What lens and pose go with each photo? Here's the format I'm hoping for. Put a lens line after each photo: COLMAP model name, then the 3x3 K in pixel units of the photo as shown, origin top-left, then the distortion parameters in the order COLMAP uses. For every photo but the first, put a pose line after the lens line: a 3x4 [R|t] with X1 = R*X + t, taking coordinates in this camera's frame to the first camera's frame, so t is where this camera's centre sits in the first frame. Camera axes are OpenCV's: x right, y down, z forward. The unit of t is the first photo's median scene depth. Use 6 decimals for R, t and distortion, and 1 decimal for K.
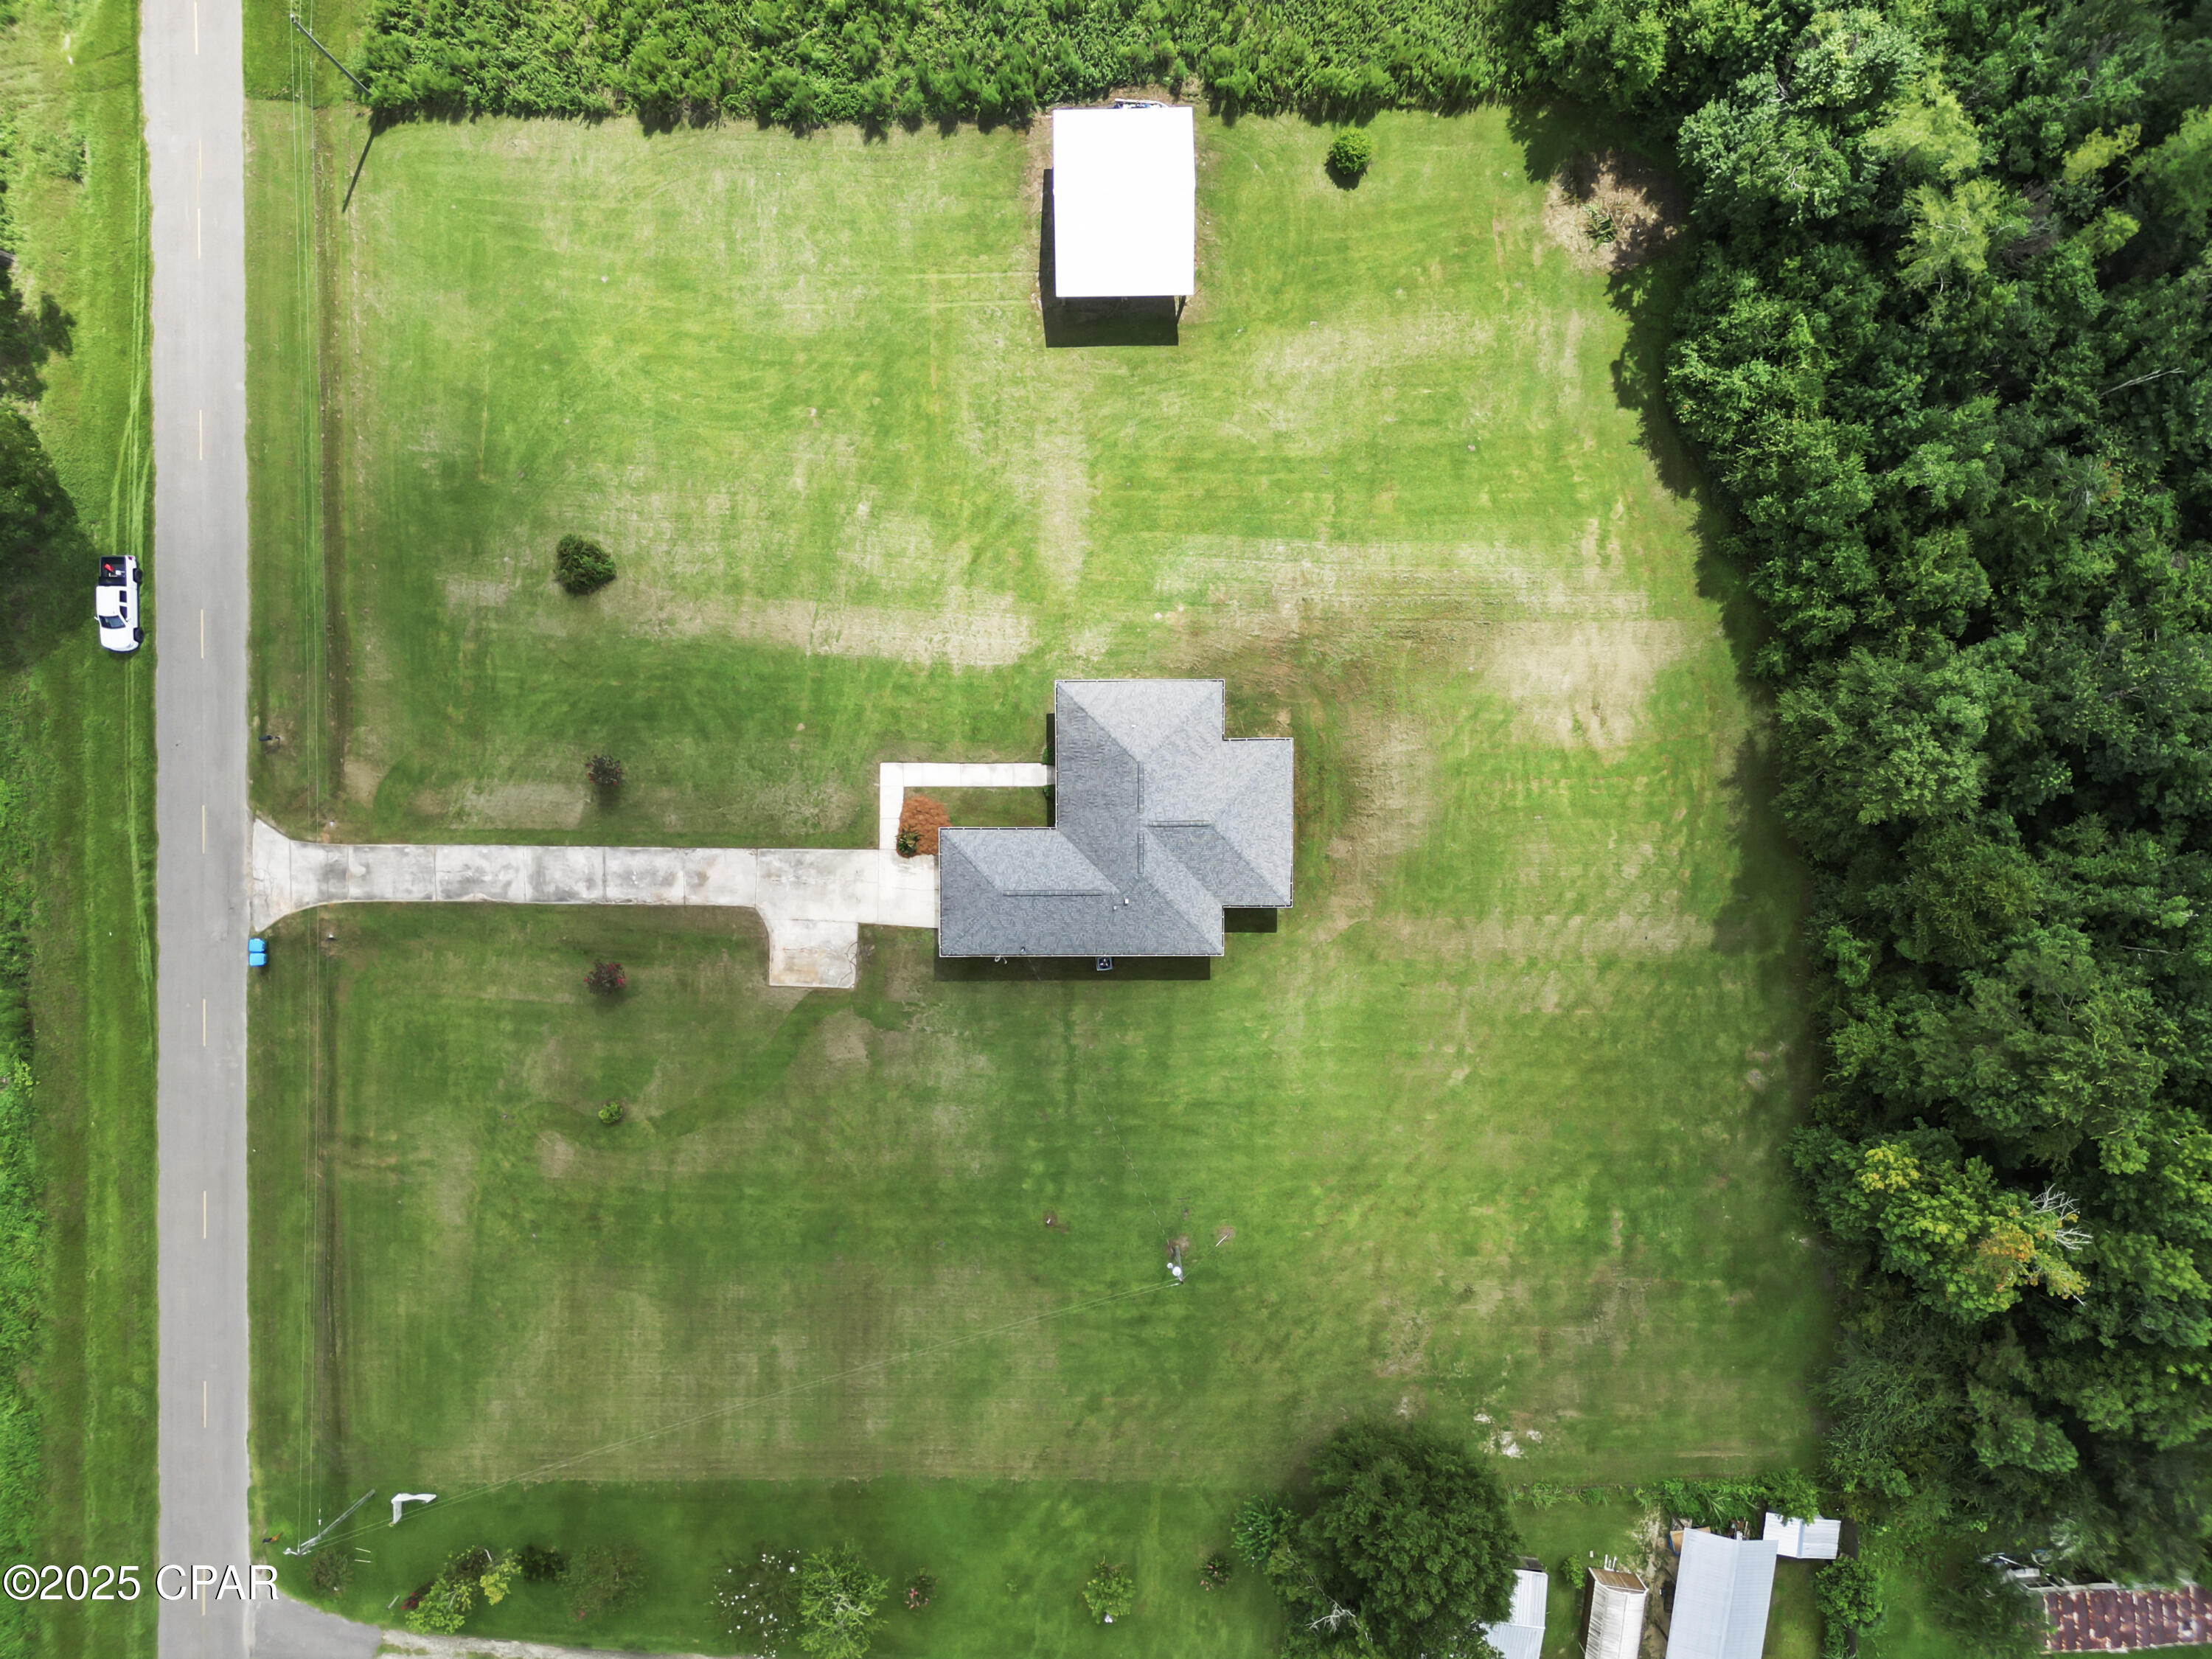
lens RADIAL K [[1584.5, 0, 1099.0], [0, 1584.5, 836.1], [0, 0, 1]] dist [0.052084, -0.044530]
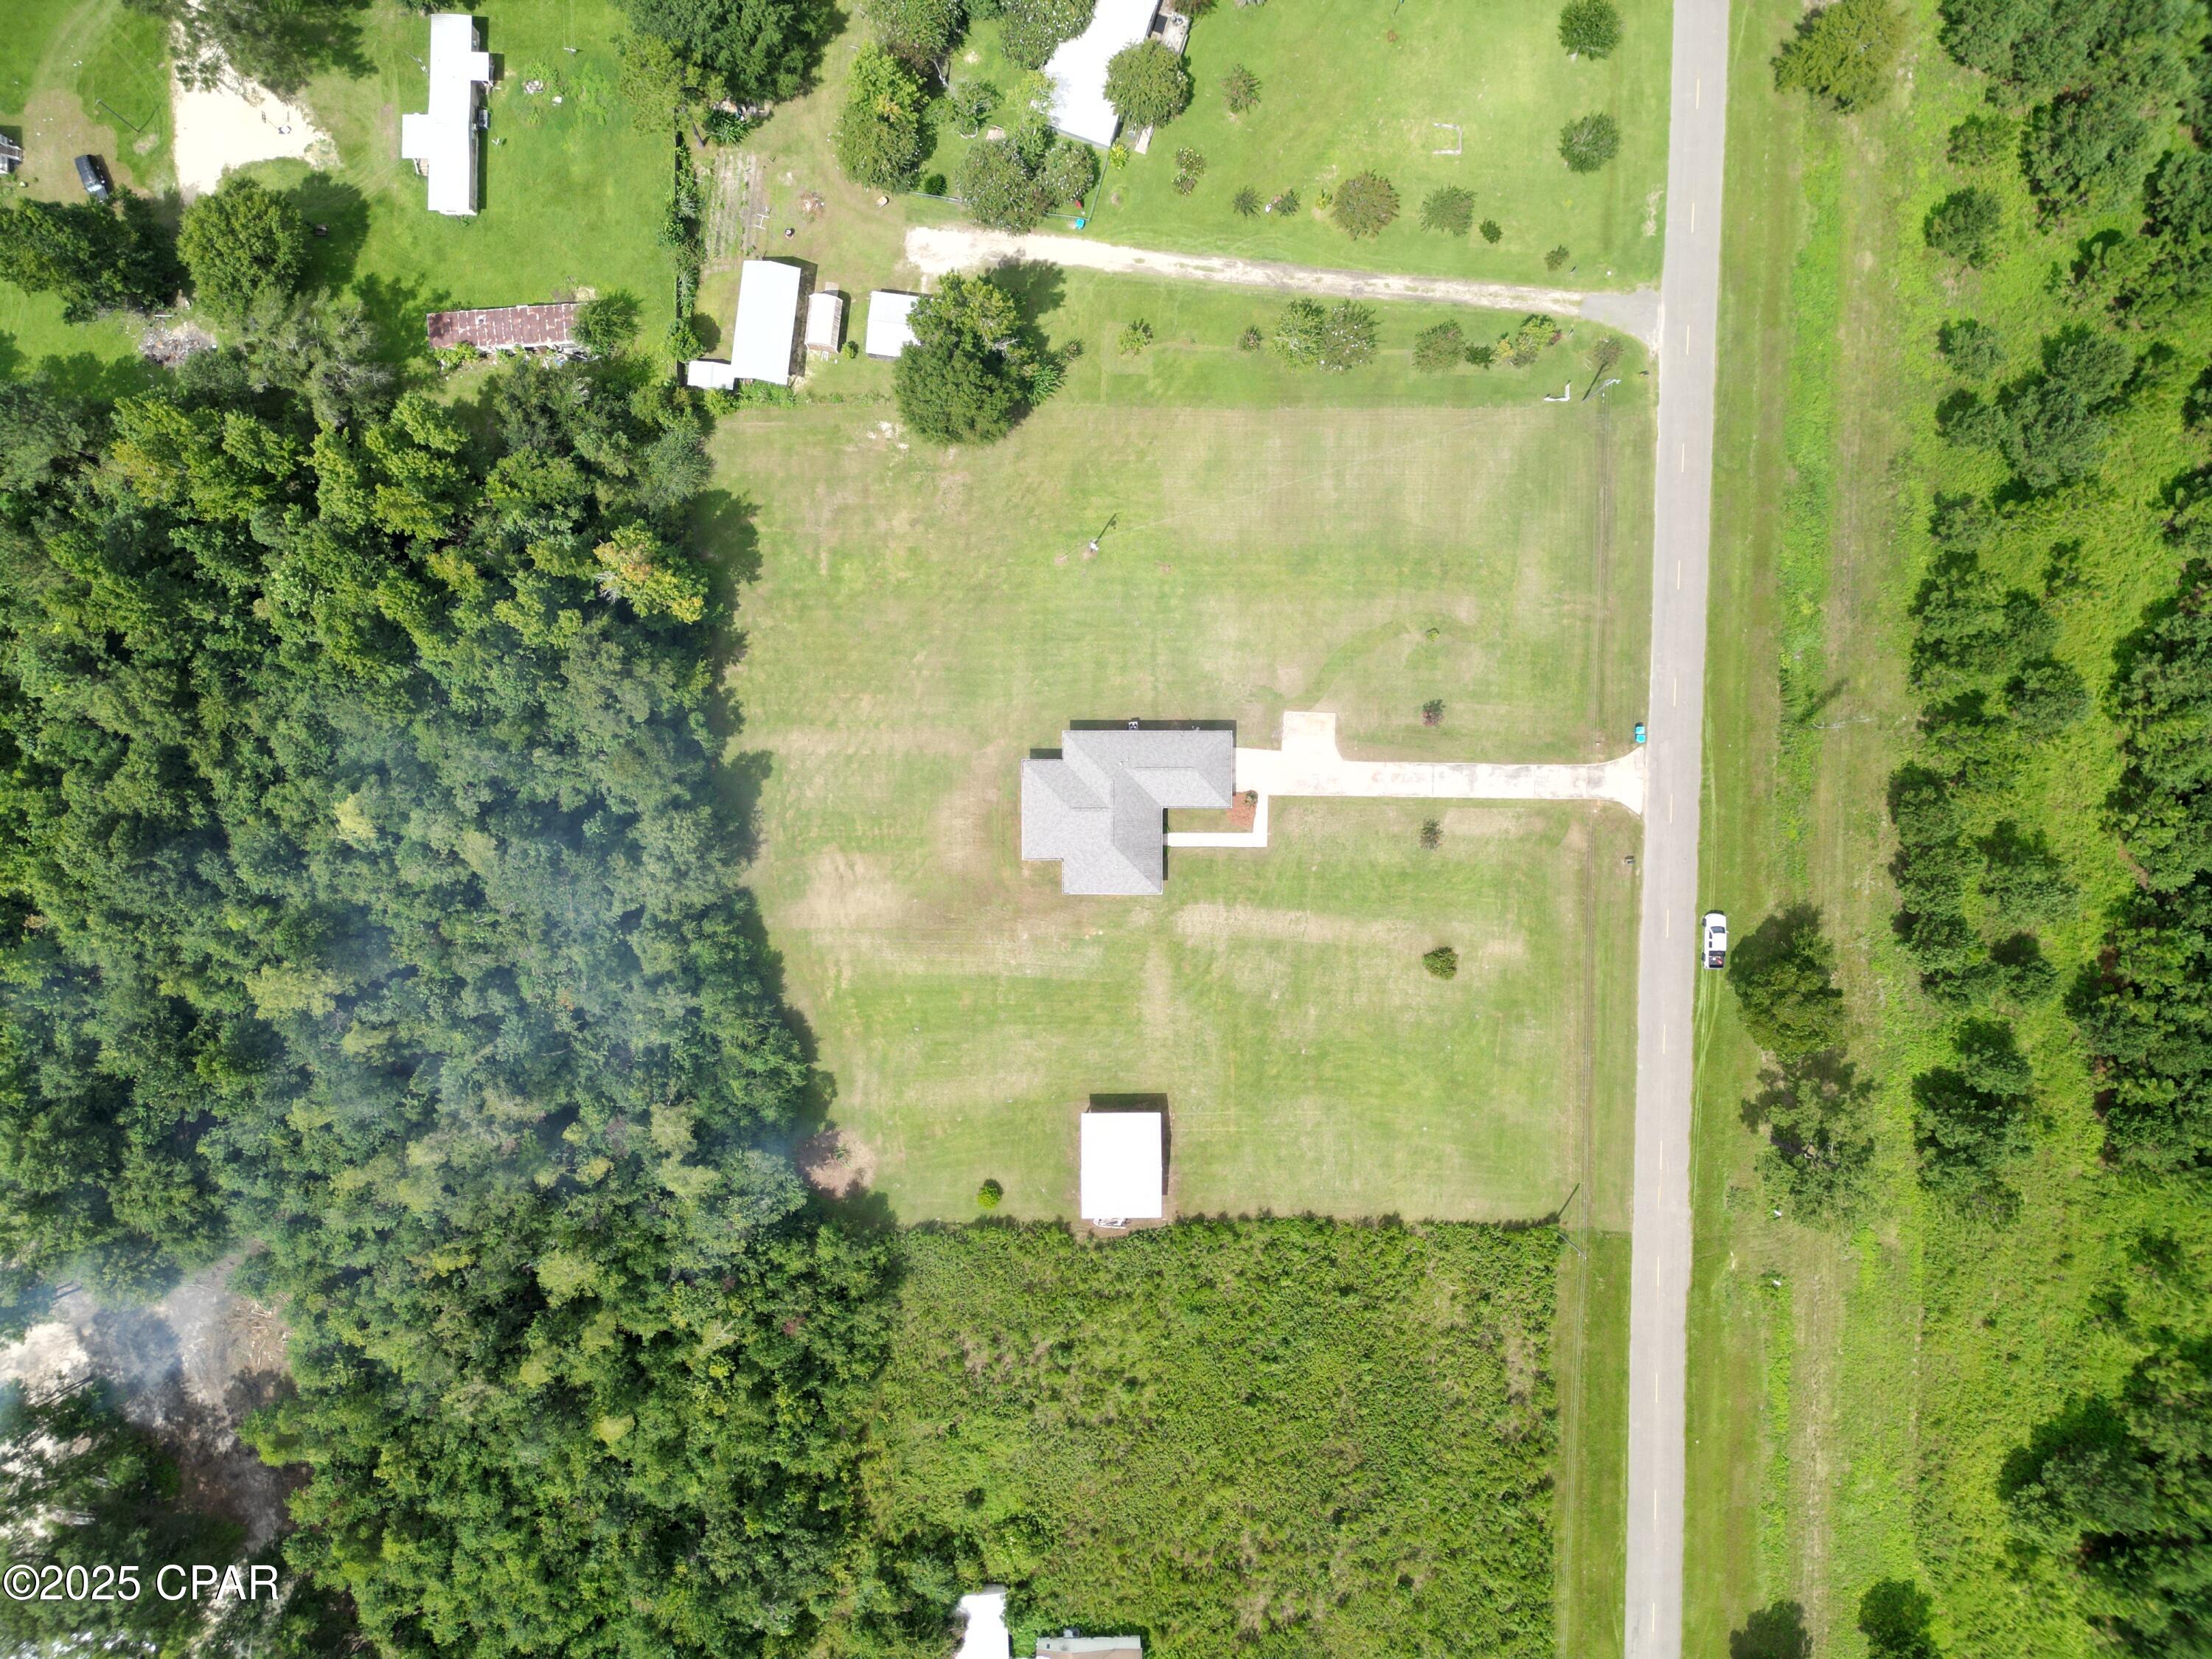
lens RADIAL K [[1584.5, 0, 1099.0], [0, 1584.5, 836.1], [0, 0, 1]] dist [0.052084, -0.044530]
pose [[-0.999584, -0.003265, 0.028640, -0.008757], [0.002936, -0.999929, -0.011538, -0.015977], [0.028675, -0.011449, 0.999523, -0.679646]]
